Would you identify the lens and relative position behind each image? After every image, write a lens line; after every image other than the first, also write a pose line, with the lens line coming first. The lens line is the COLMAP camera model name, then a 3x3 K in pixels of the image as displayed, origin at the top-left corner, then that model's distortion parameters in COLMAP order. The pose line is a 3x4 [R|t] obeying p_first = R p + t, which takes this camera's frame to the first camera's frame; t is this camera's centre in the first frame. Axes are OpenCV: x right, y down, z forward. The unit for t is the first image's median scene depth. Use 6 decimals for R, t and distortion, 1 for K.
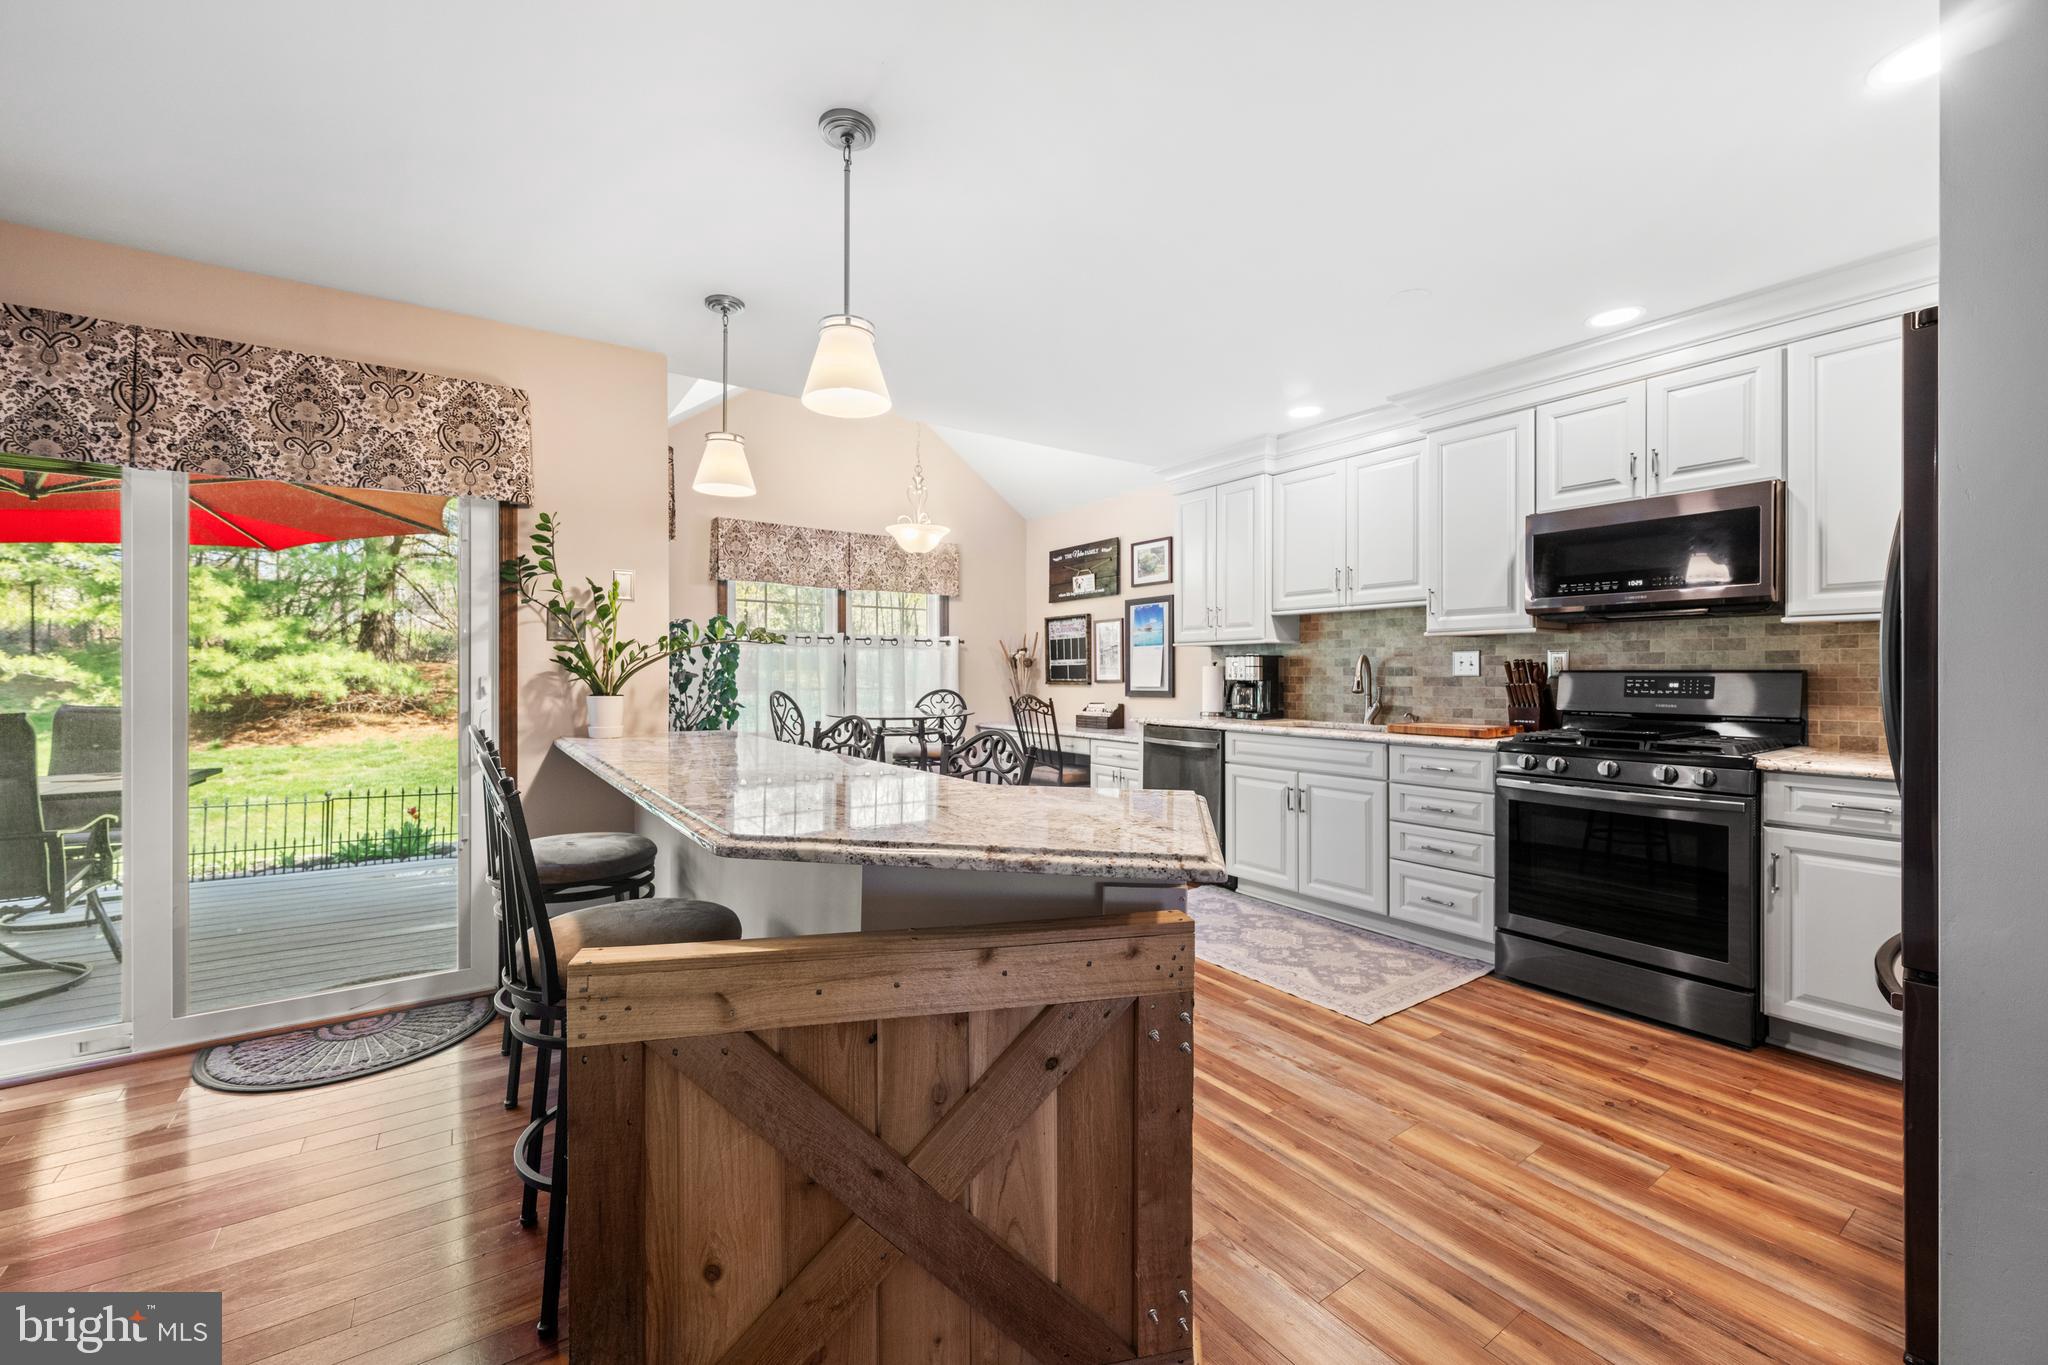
lens RADIAL K [[798.8, 0, 1021.2], [0, 798.8, 679.0], [0, 0, 1]] dist [-0.000918, -0.000095]
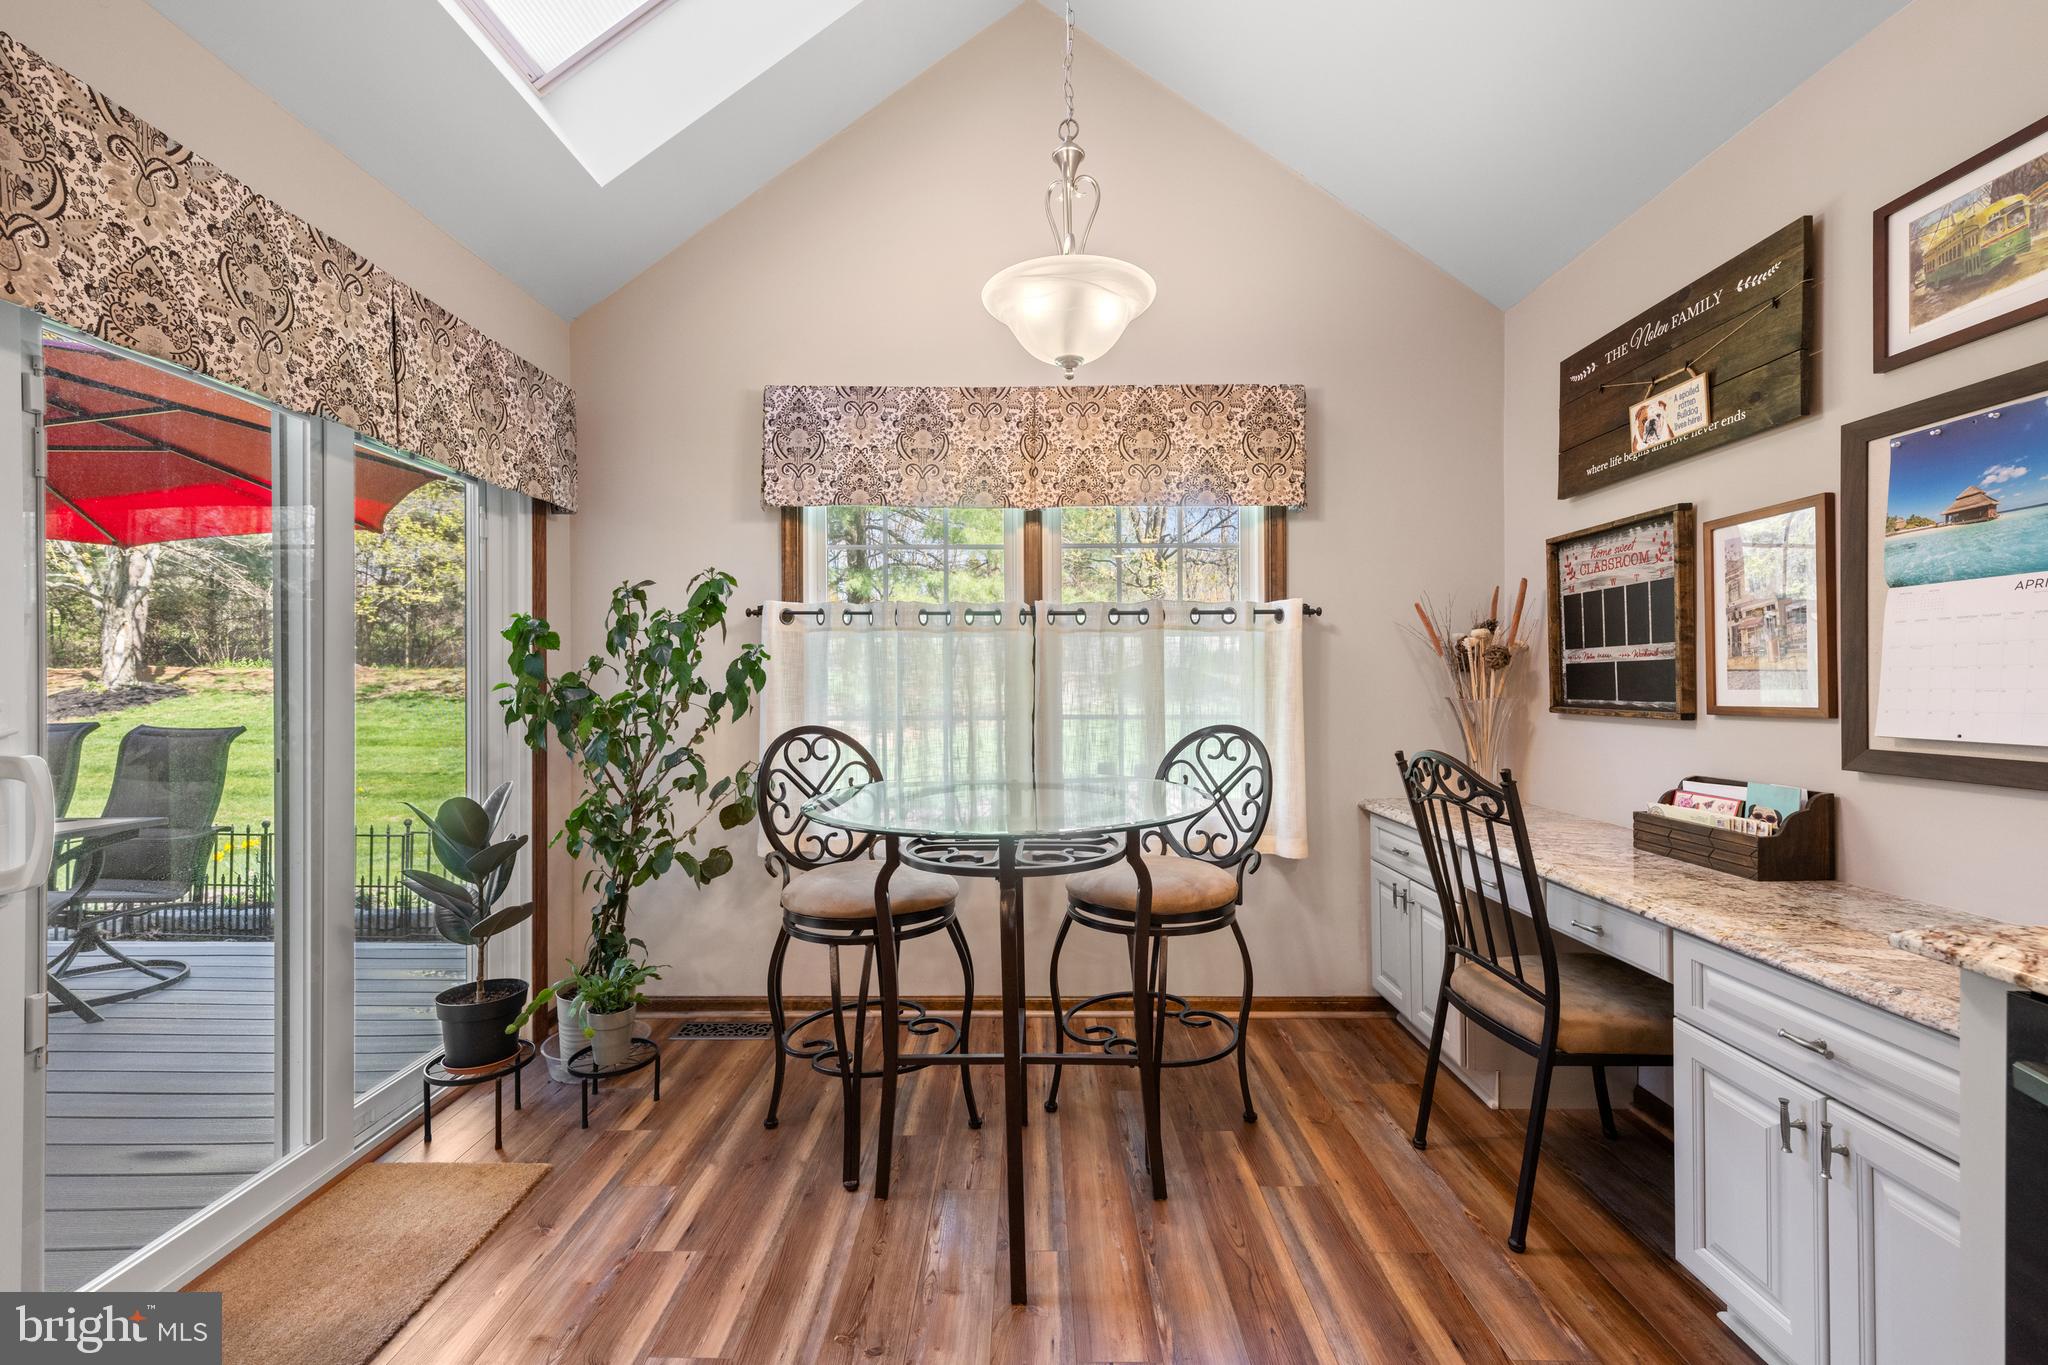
lens RADIAL K [[840.1, 0, 1024.0], [0, 840.1, 682.5], [0, 0, 1]] dist [-0.000309, 0.000284]
pose [[0.809895, 0.000354, -0.586575, 0.070452], [-0.000332, 1.000000, 0.000145, -0.008940], [0.586575, 0.000077, 0.809895, 0.593135]]
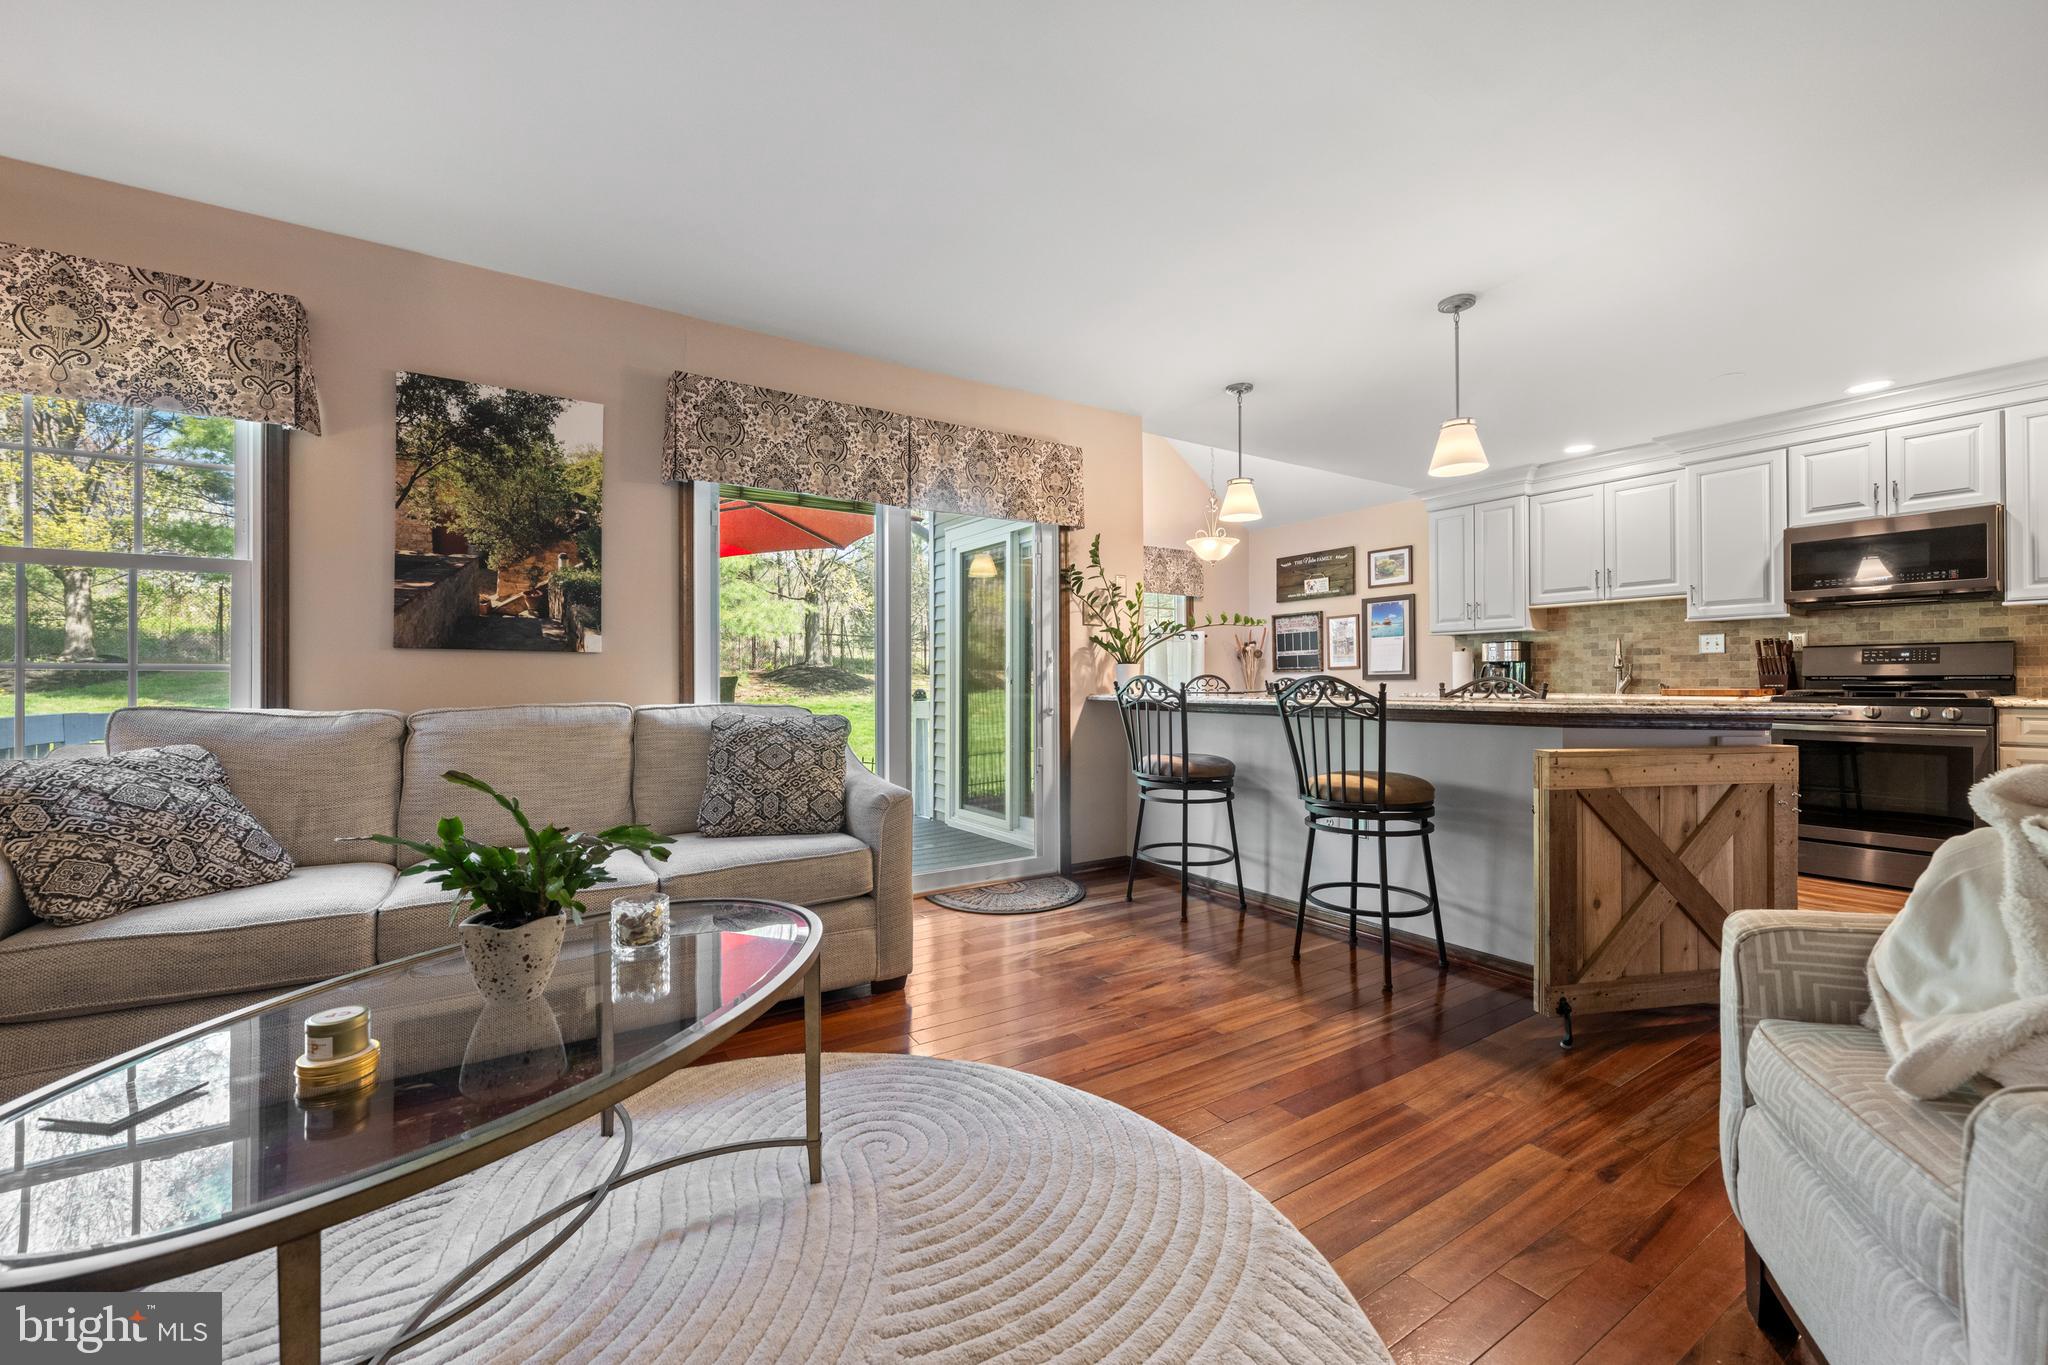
lens RADIAL K [[811.7, 0, 1024.4], [0, 811.7, 682.4], [0, 0, 1]] dist [0.000487, -0.000415]
pose [[0.999693, -0.003685, -0.024484, -0.342288], [0.003516, 0.999970, -0.006944, 0.031838], [0.024509, 0.006856, 0.999676, -0.218818]]
